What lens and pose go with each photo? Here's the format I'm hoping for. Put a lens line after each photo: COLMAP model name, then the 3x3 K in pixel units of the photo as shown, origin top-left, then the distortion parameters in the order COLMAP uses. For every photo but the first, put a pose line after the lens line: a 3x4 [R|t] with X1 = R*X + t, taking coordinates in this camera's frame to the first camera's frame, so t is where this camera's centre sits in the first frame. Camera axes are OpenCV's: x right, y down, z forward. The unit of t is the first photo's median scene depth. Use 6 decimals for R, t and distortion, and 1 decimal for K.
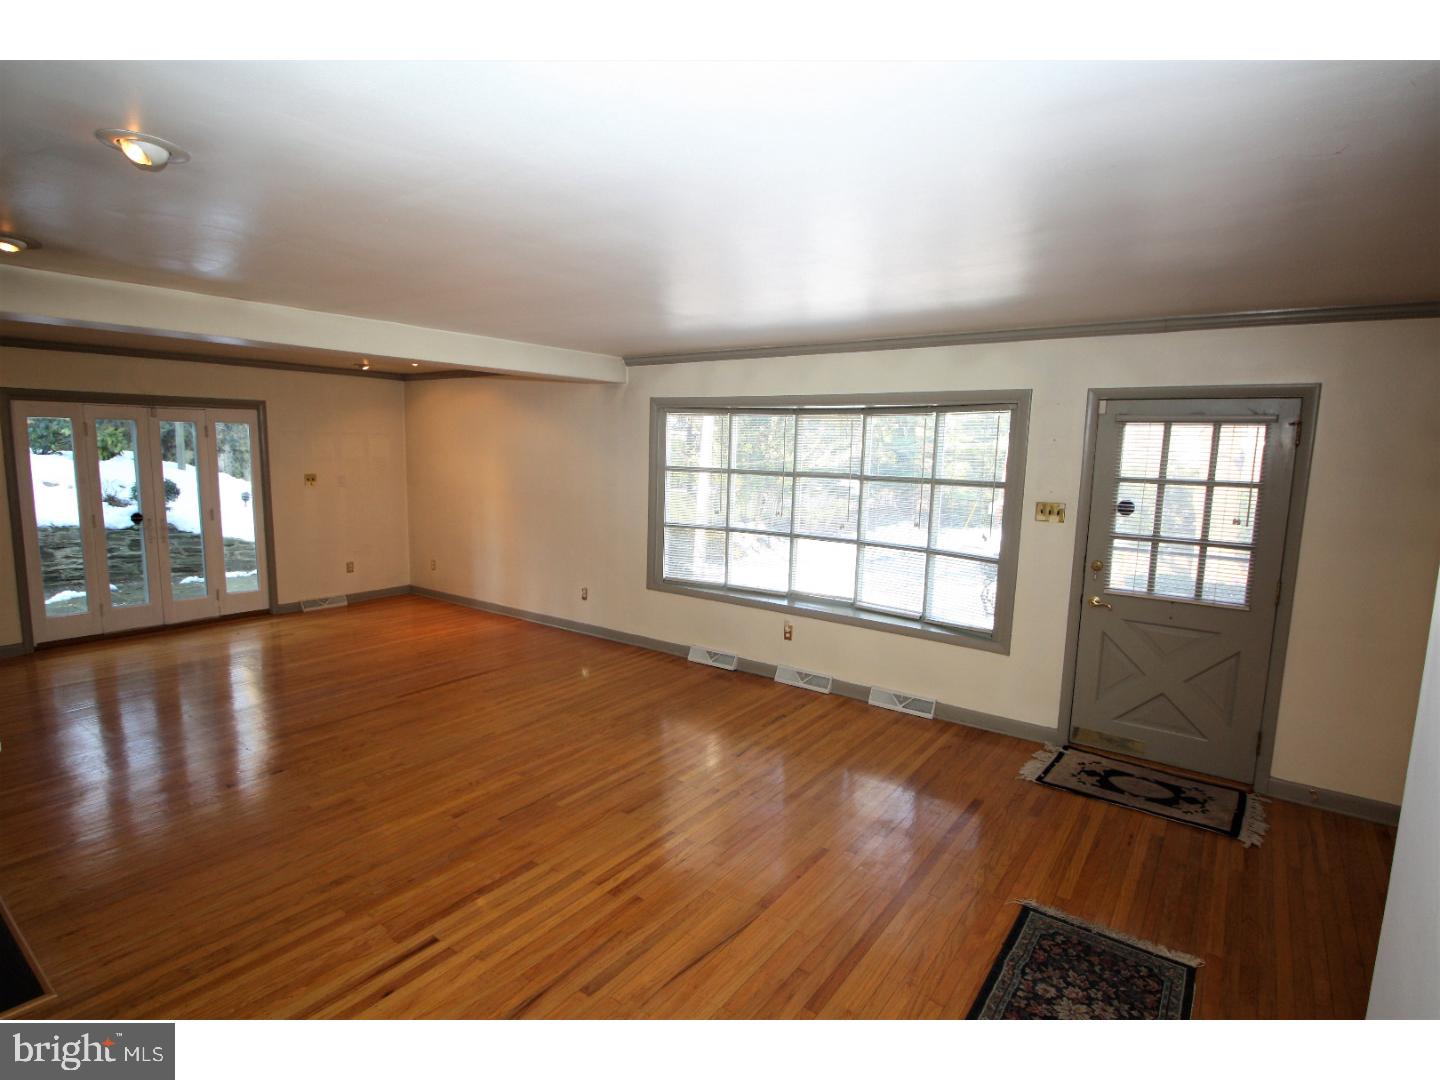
lens RADIAL K [[733.2, 0, 720.5], [0, 733.2, 546.5], [0, 0, 1]] dist [0.002857, 0.000378]
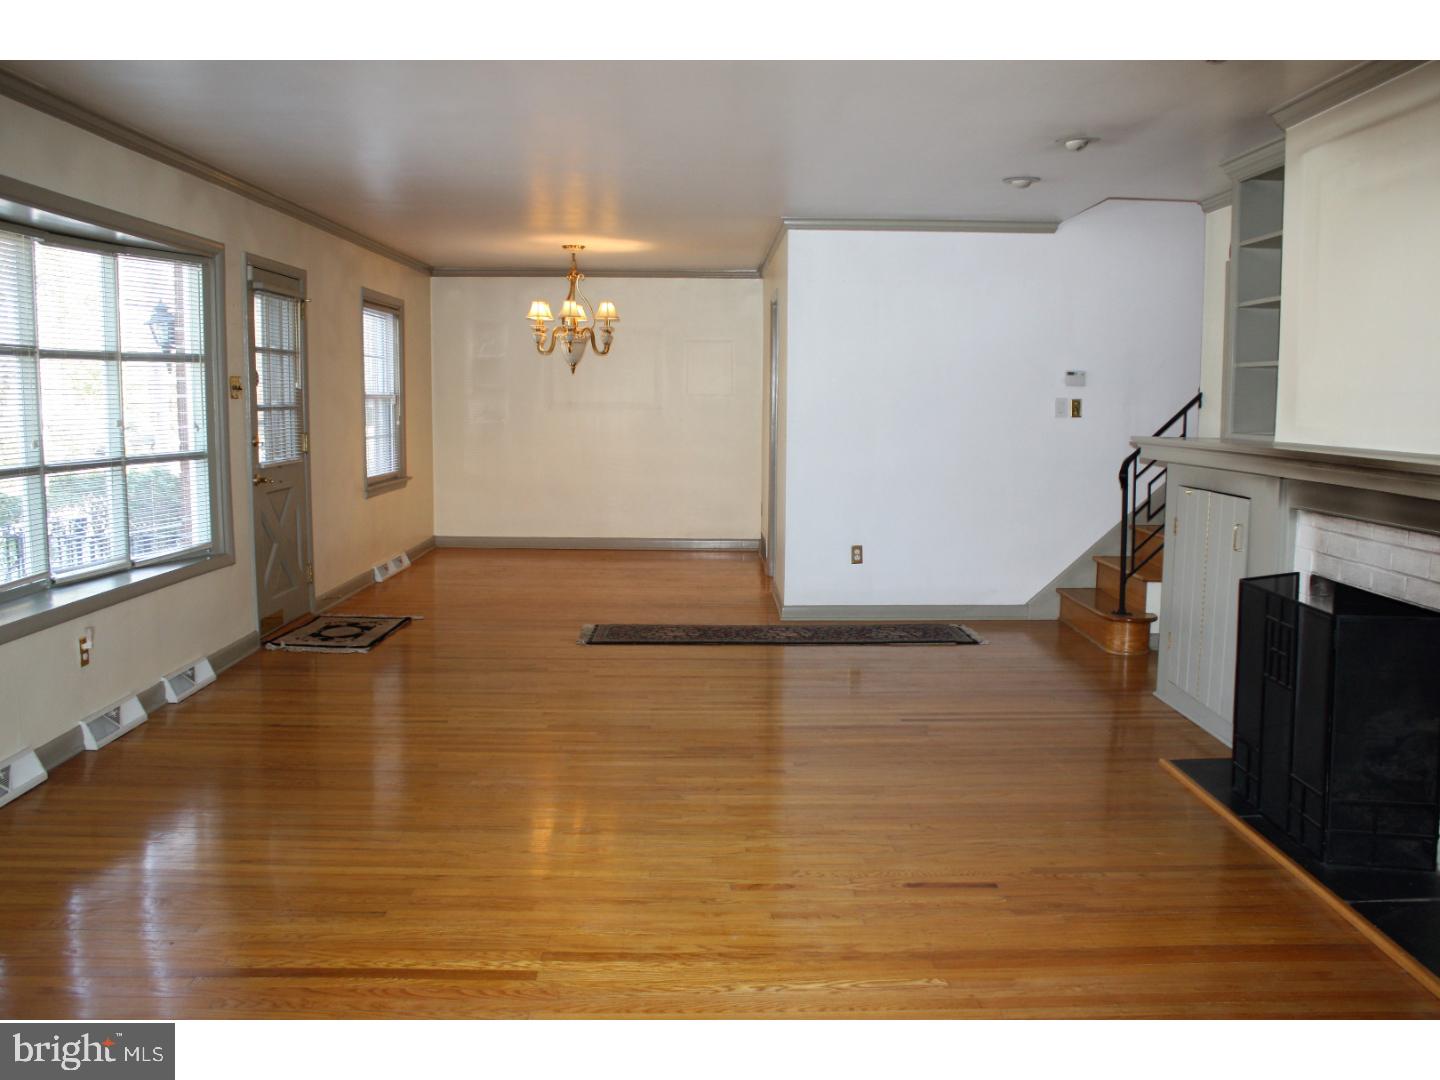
lens RADIAL K [[1212.6, 0, 720.0], [0, 1212.6, 540.0], [0, 0, 1]] dist [-0.098552, 0.001969]
pose [[-0.593691, -0.118273, 0.795953, -0.782689], [0.091606, 0.972776, 0.212875, -0.088813], [-0.799462, 0.199296, -0.566694, 1.033508]]
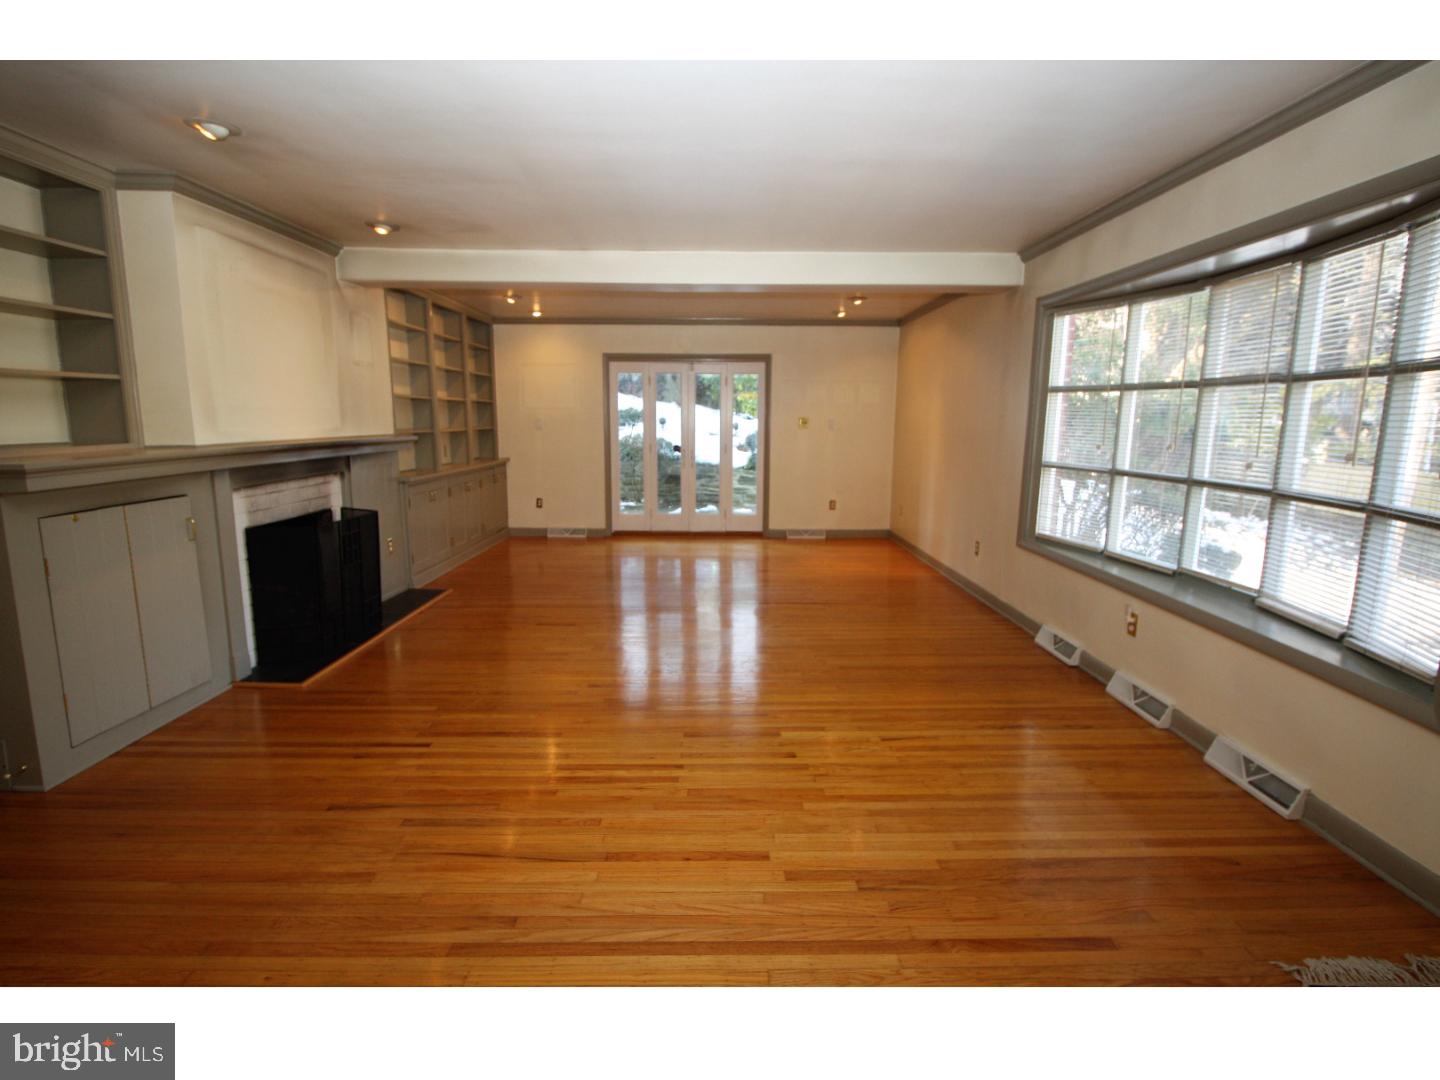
lens RADIAL K [[733.2, 0, 720.5], [0, 733.2, 546.5], [0, 0, 1]] dist [0.002857, 0.000378]
pose [[0.601400, 0.120163, -0.789860, 0.361324], [-0.099282, 0.992202, 0.075353, 0.032592], [0.792755, 0.033102, 0.608640, 0.282741]]
